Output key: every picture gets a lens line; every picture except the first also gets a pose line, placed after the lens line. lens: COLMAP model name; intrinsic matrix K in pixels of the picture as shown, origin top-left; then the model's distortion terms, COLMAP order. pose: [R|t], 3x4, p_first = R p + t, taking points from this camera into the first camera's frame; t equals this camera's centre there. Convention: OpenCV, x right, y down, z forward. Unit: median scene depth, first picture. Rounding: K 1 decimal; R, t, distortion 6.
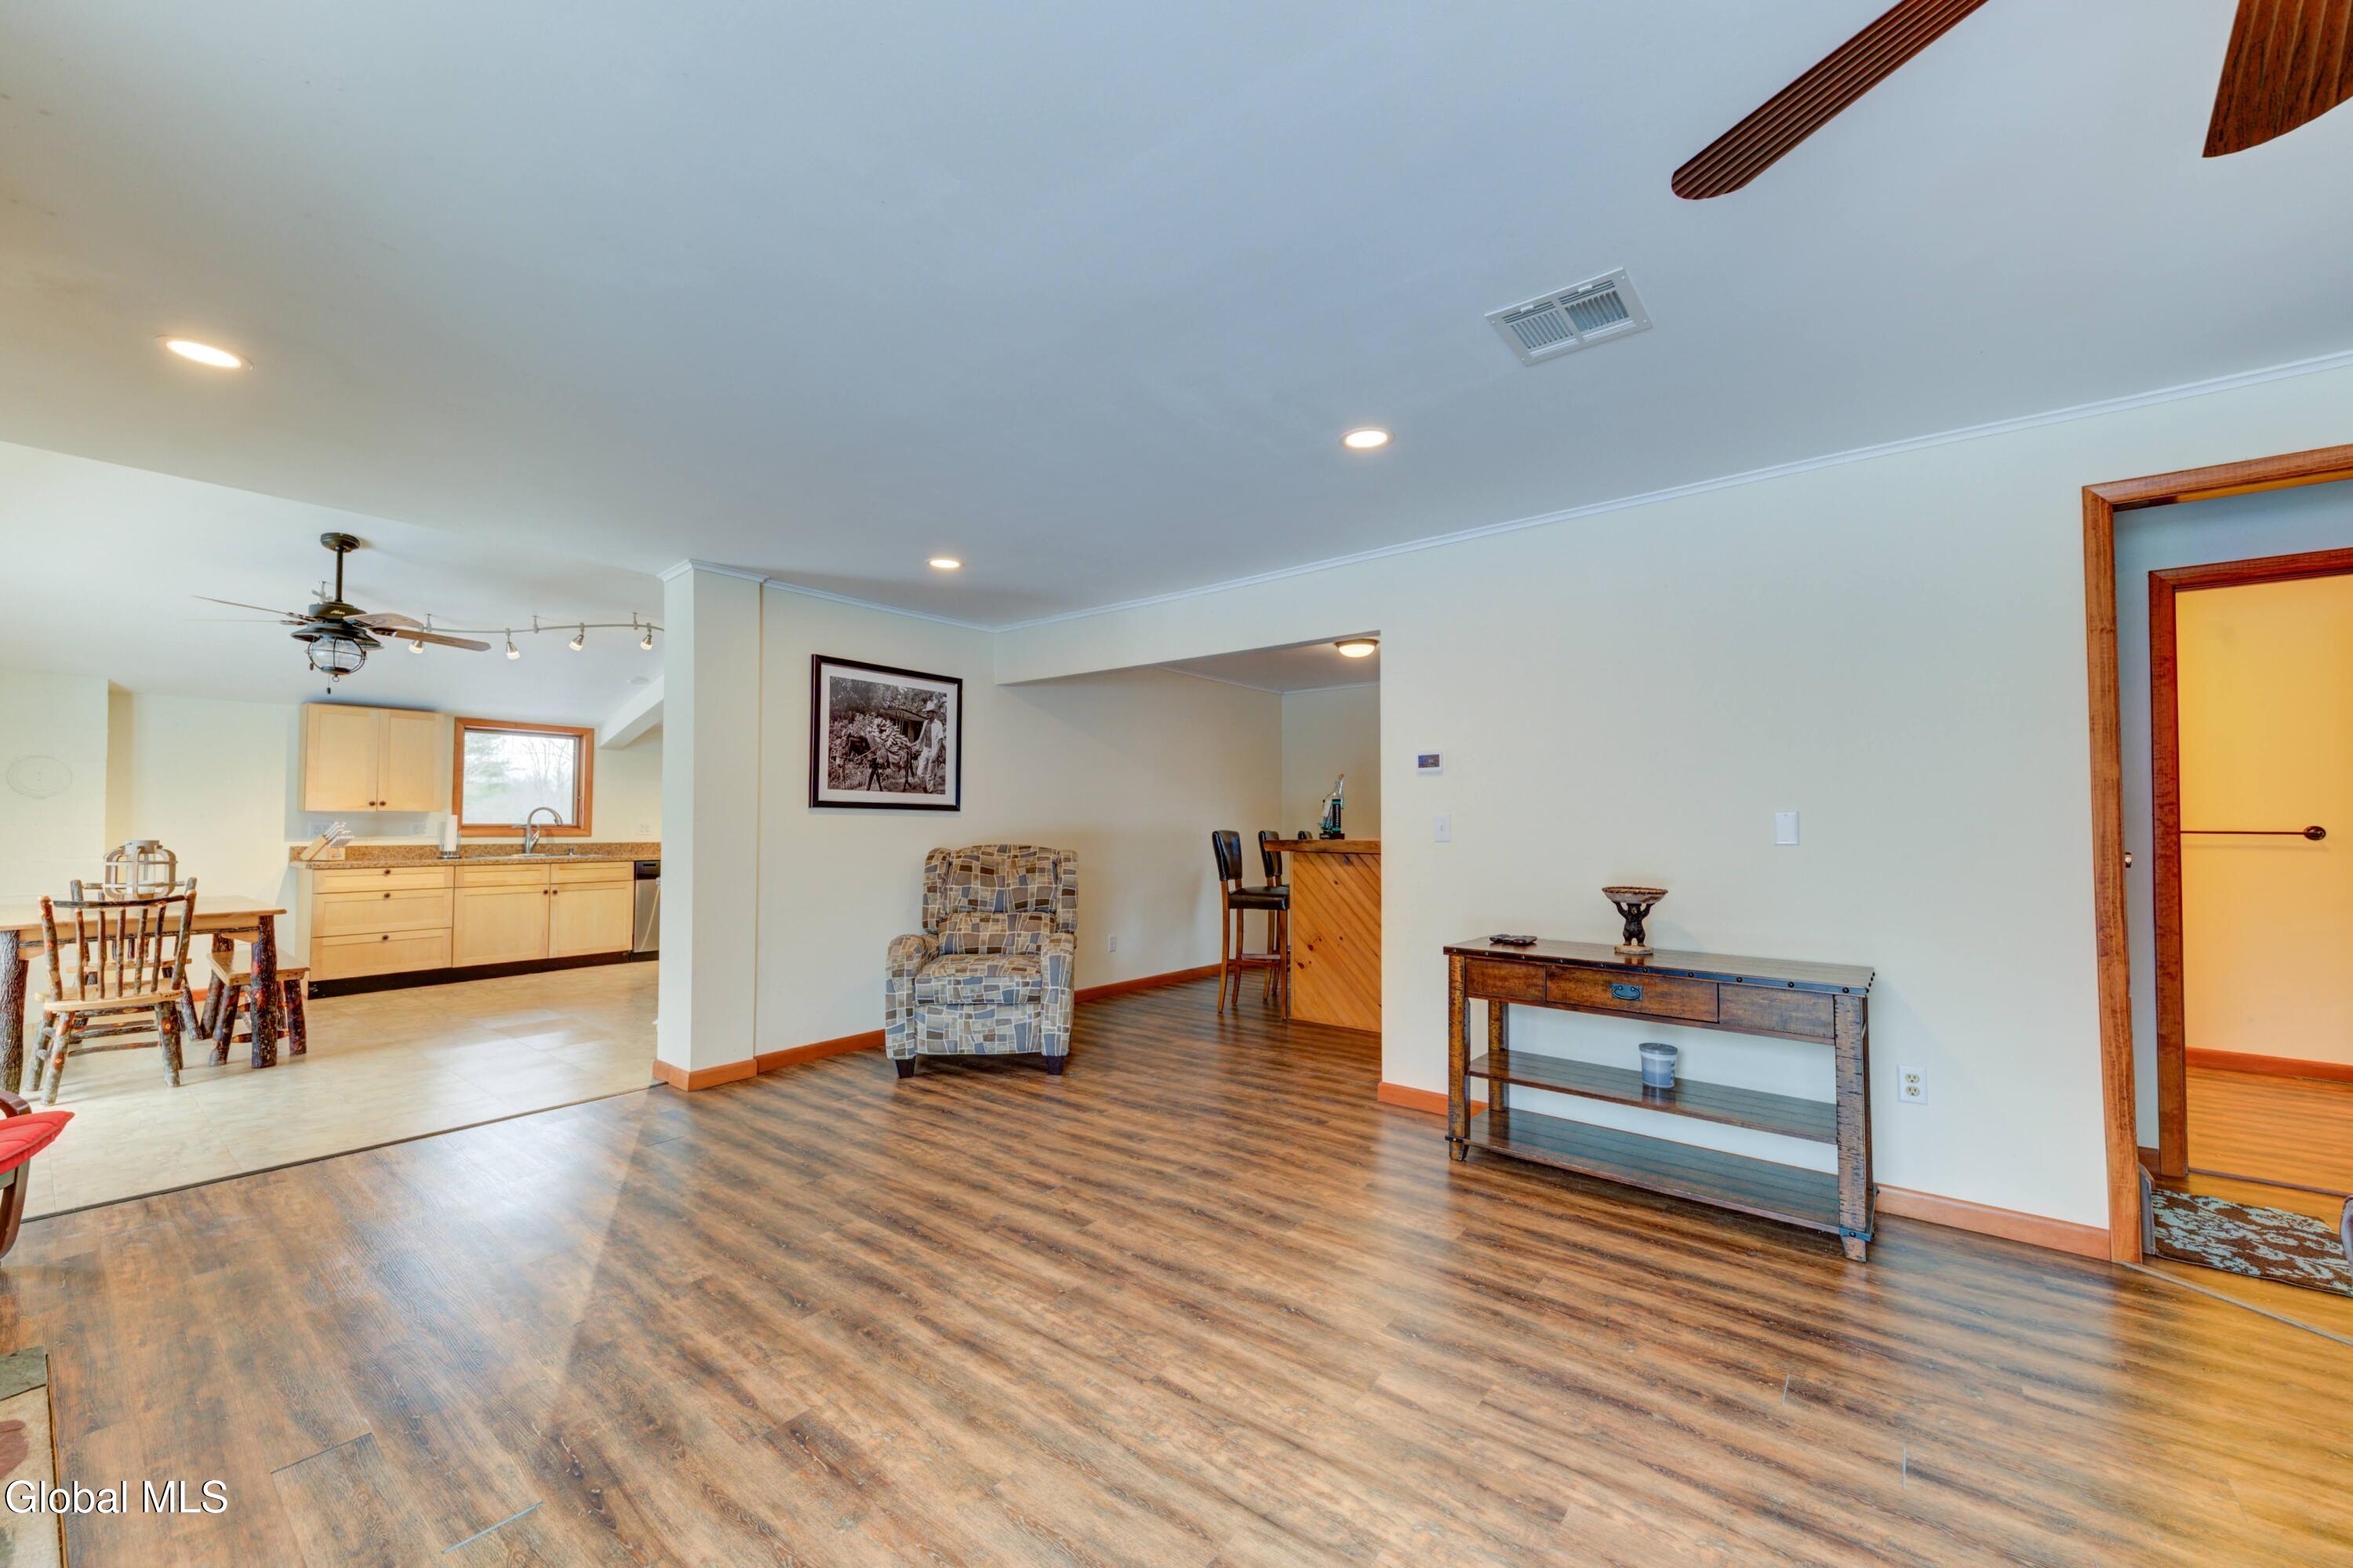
lens RADIAL K [[910.1, 0, 1171.6], [0, 910.1, 814.4], [0, 0, 1]] dist [0.040368, -0.000113]
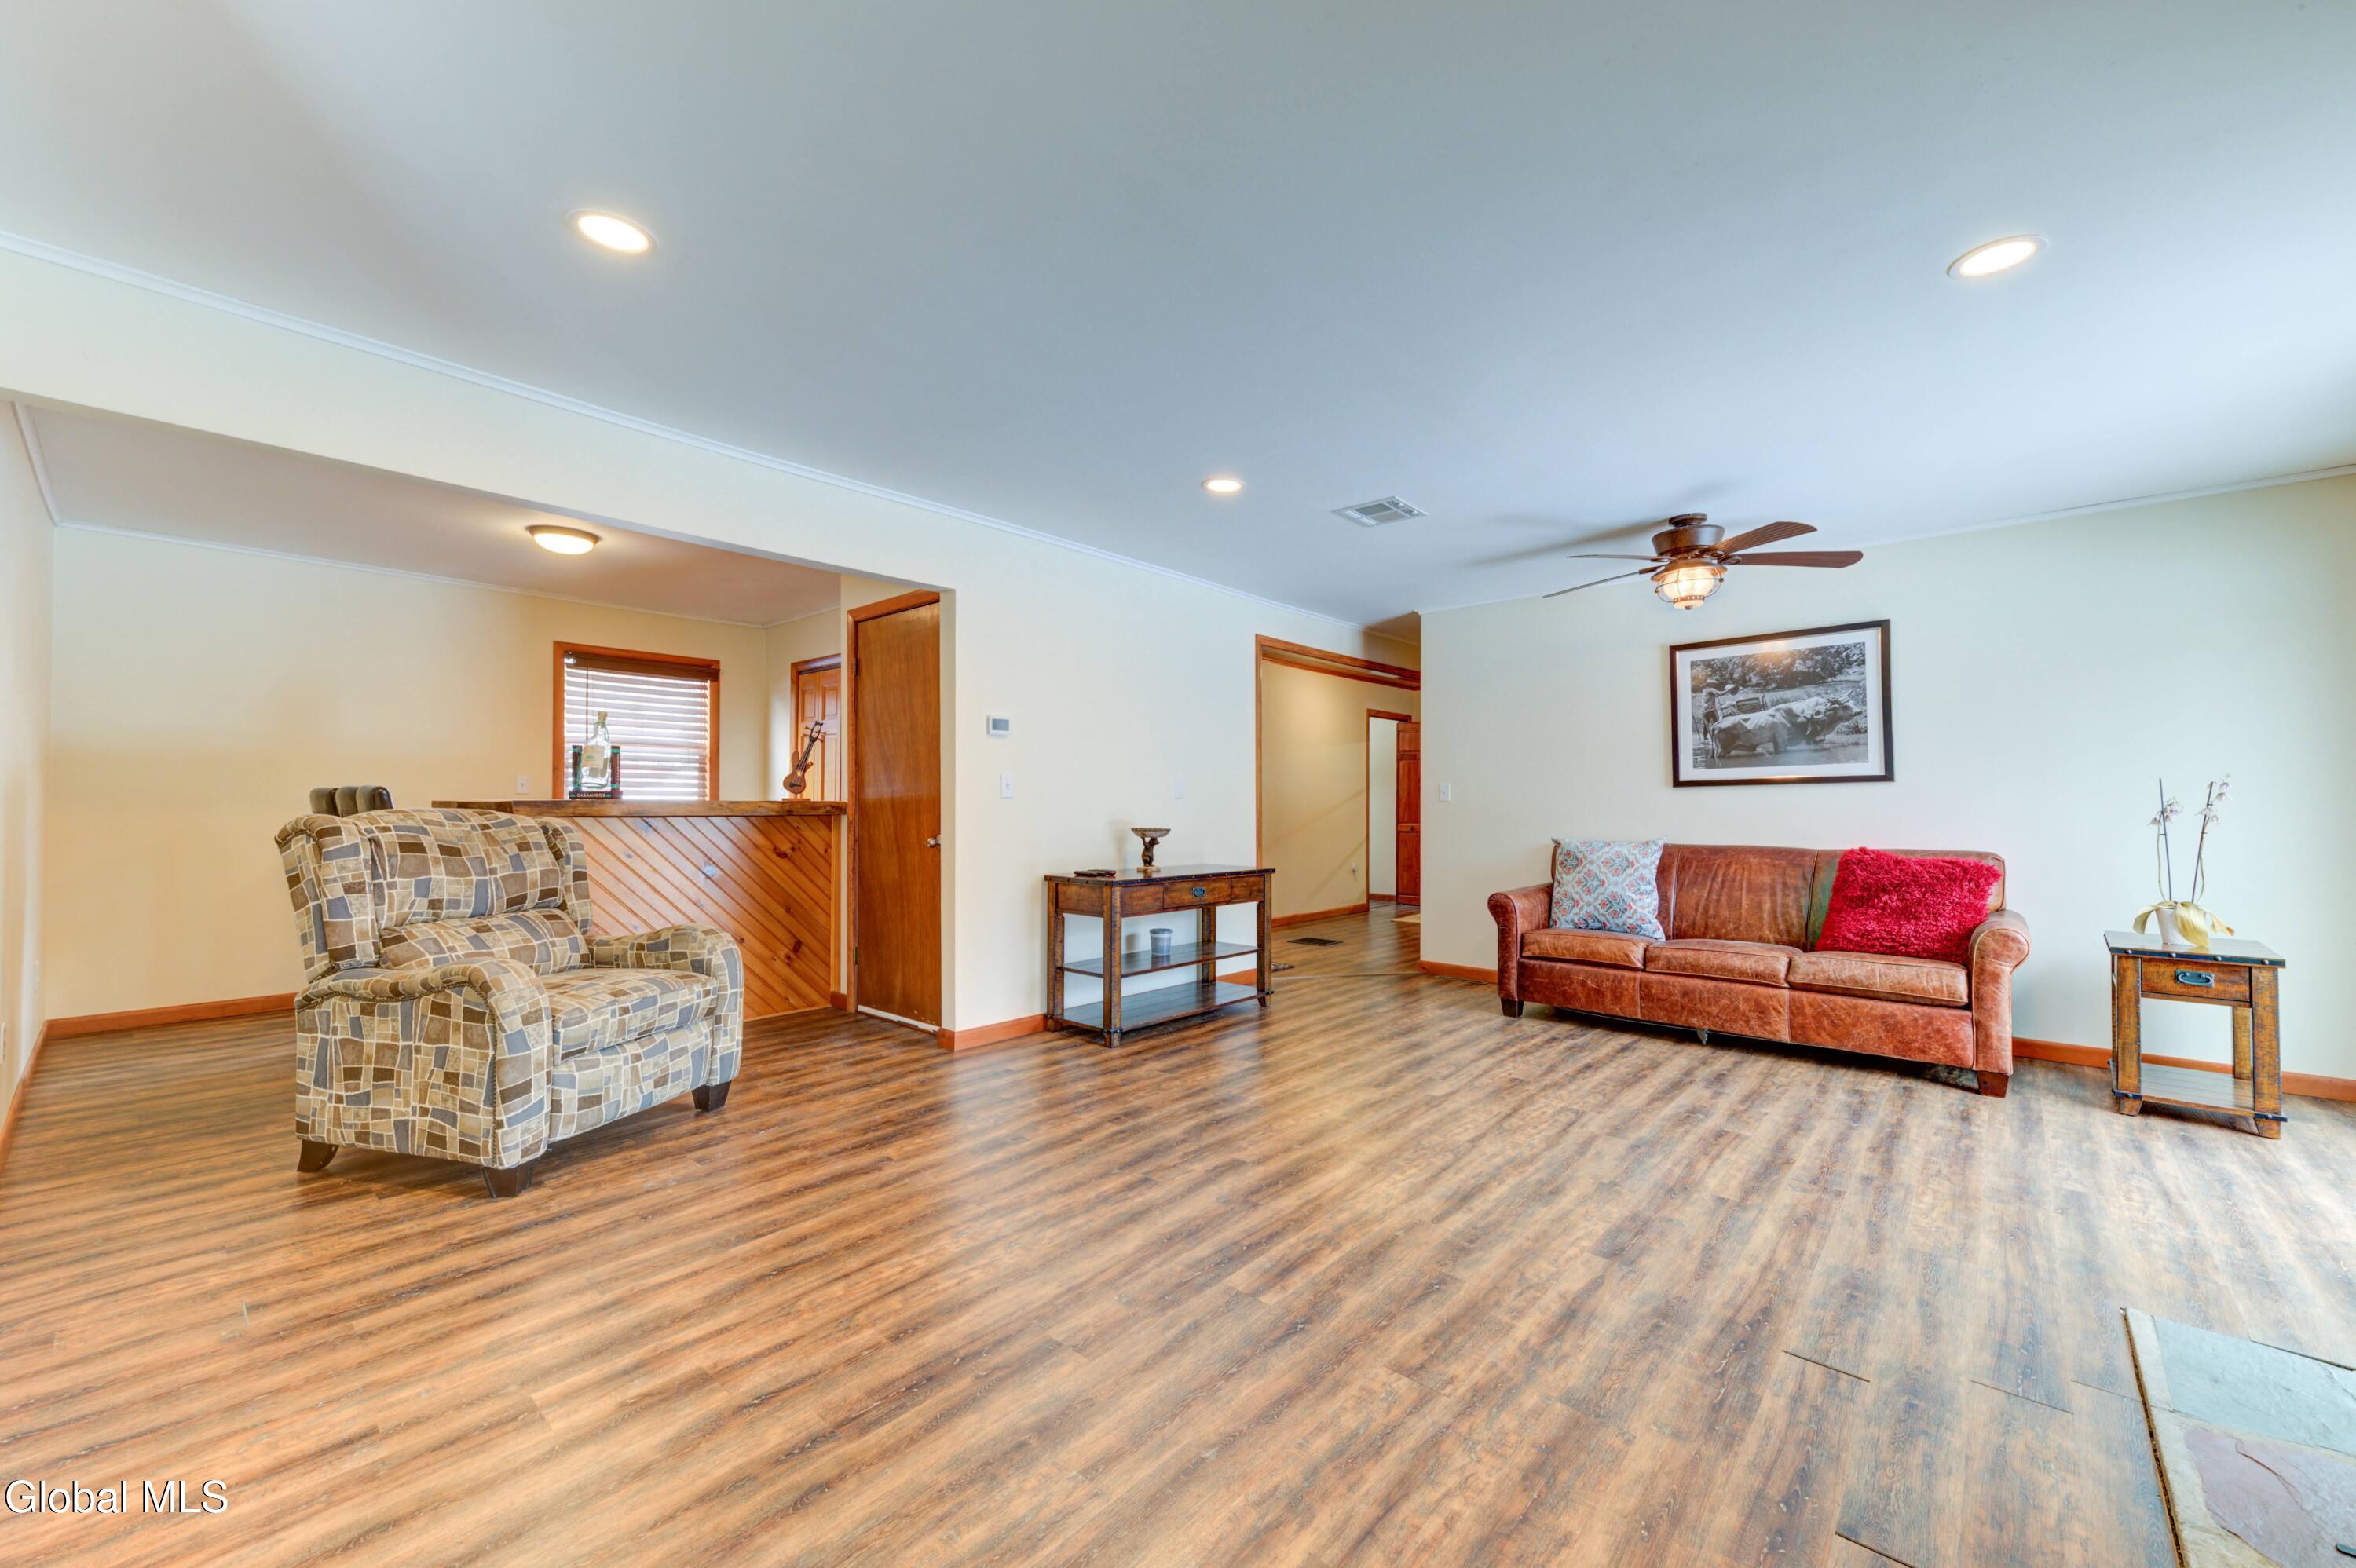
lens RADIAL K [[911.1, 0, 1173.1], [0, 911.1, 814.4], [0, 0, 1]] dist [0.040368, -0.000113]
pose [[0.040164, -0.007813, 0.999163, -1.108223], [-0.024335, 0.999665, 0.008796, 0.050462], [-0.998897, -0.024667, 0.039960, 1.035342]]
